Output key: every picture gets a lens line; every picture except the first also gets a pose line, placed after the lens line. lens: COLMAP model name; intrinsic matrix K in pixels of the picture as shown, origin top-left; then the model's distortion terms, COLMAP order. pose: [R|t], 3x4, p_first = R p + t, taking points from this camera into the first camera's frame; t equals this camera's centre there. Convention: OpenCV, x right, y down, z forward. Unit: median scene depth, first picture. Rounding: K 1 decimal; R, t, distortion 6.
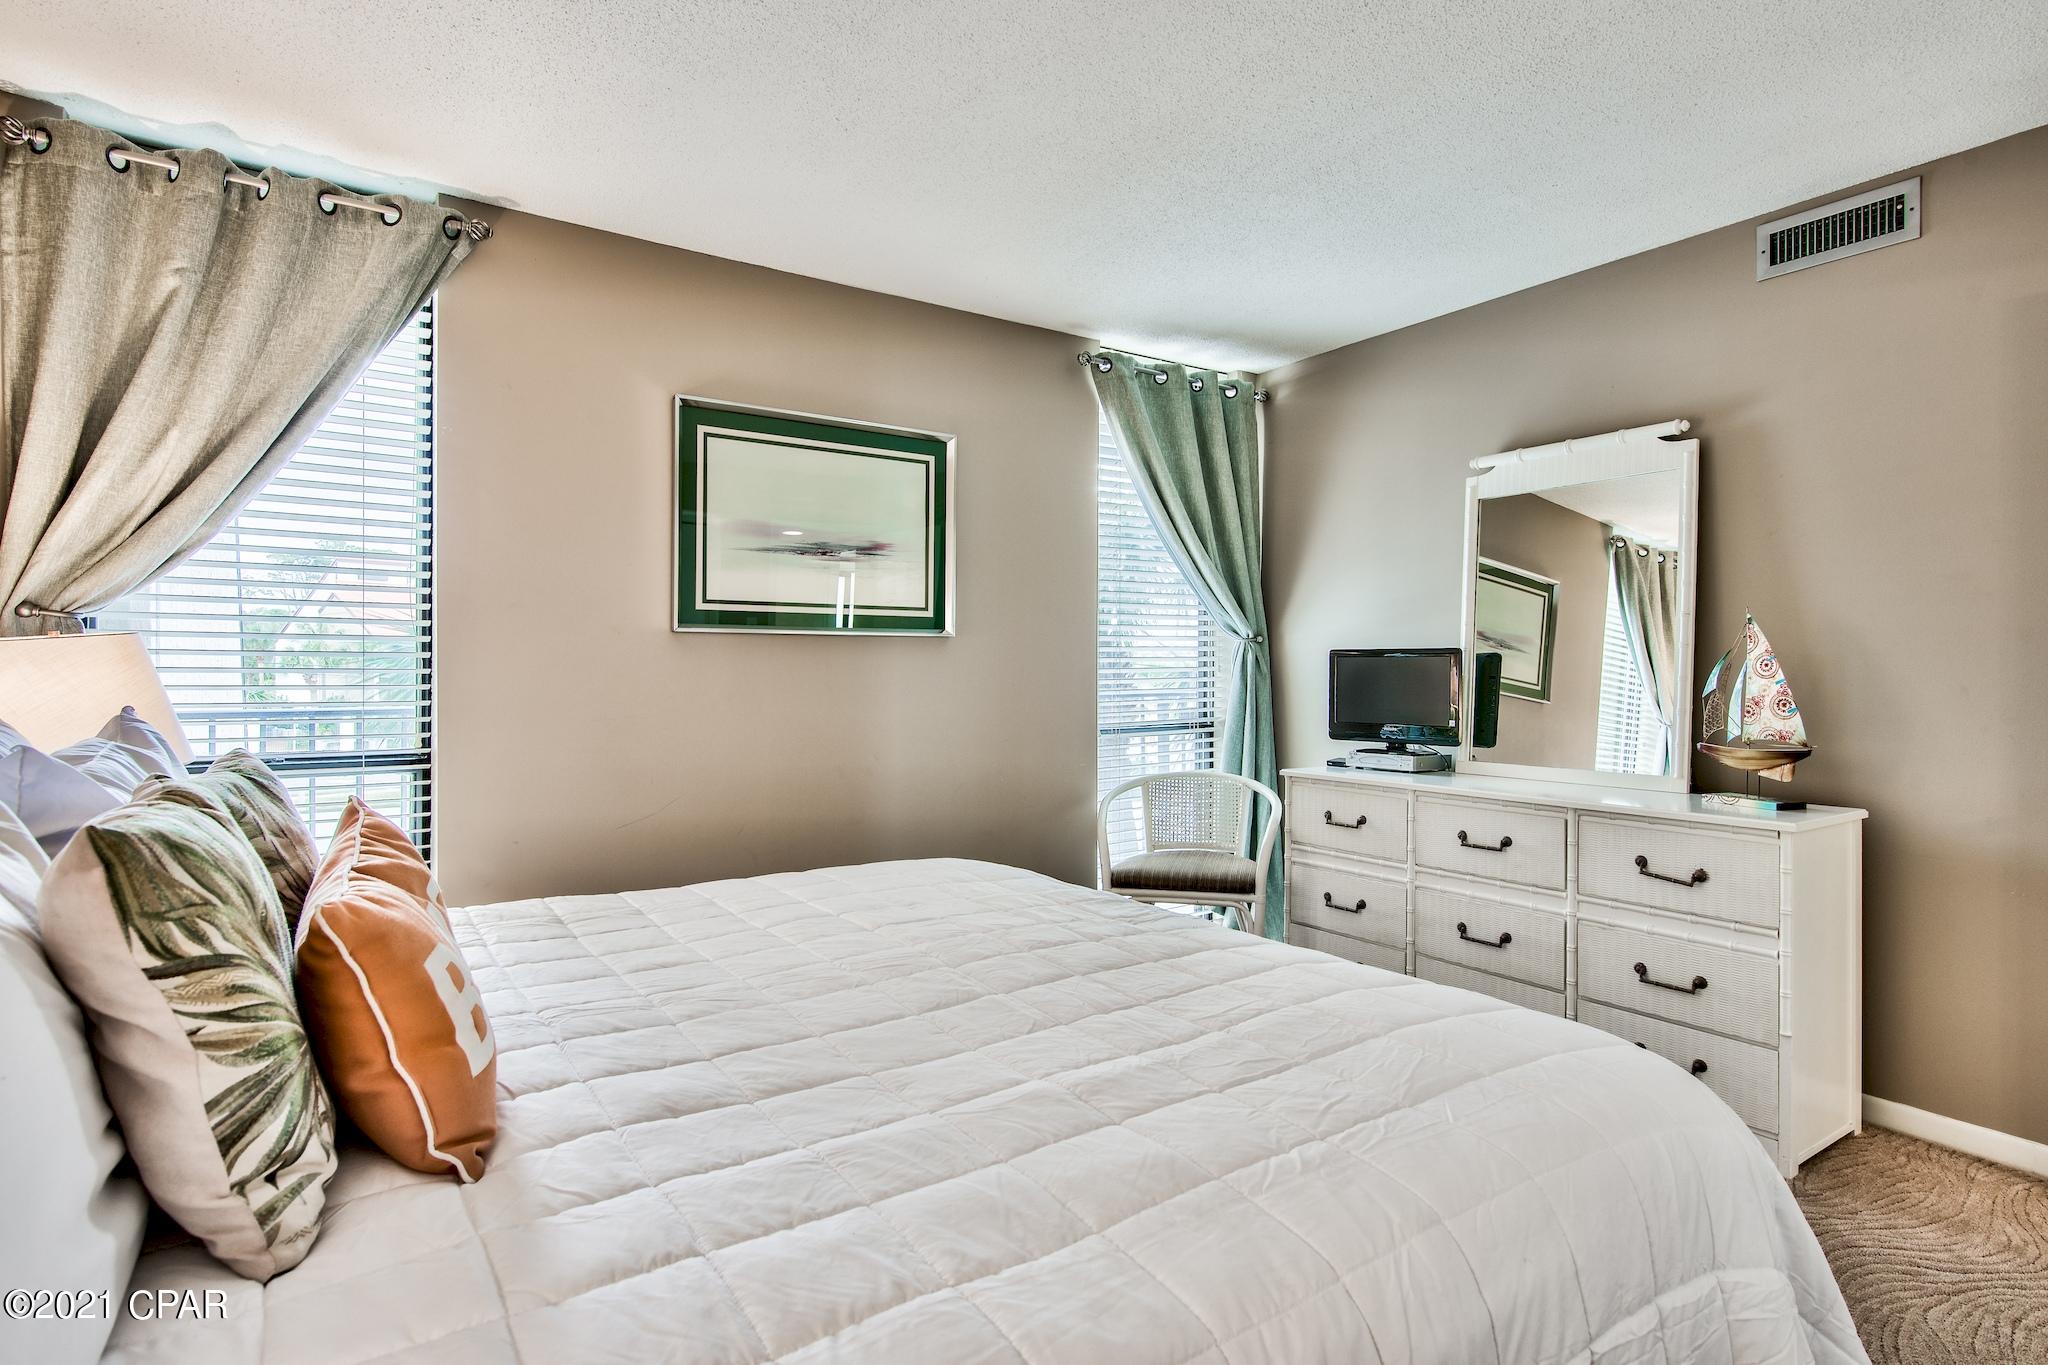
lens RADIAL K [[1026.1, 0, 1026.8], [0, 1026.1, 677.0], [0, 0, 1]] dist [-0.001469, -0.000753]
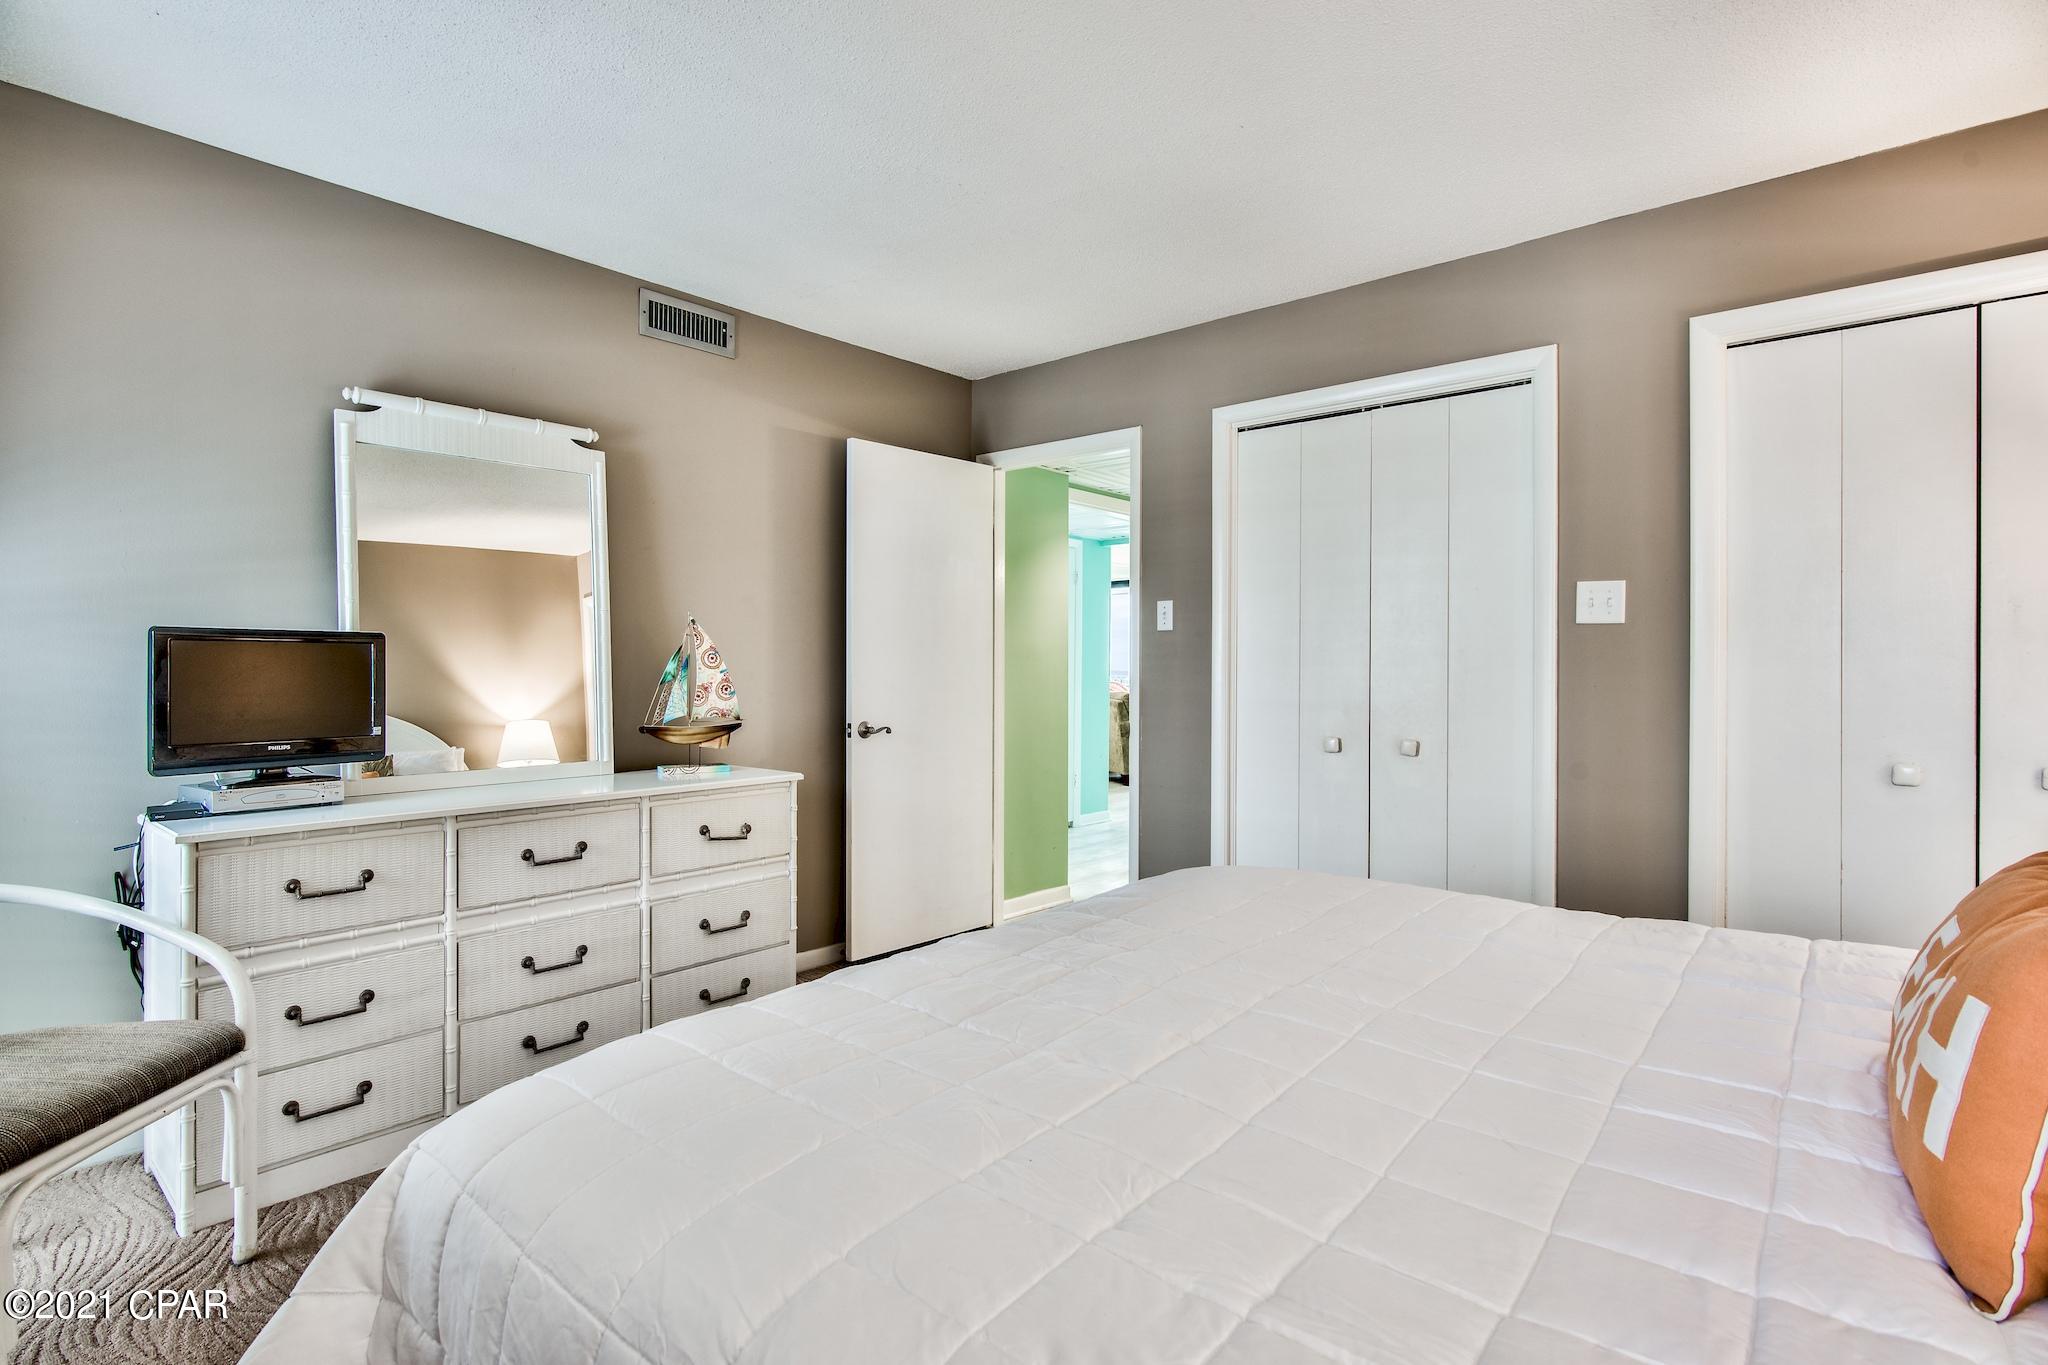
lens RADIAL K [[1026.1, 0, 1028.8], [0, 1026.1, 677.1], [0, 0, 1]] dist [-0.001469, -0.000753]
pose [[-0.266022, -0.007291, 0.963939, -0.523157], [0.009210, 0.999907, 0.010105, 0.002210], [-0.963923, 0.011566, -0.265930, 0.843442]]
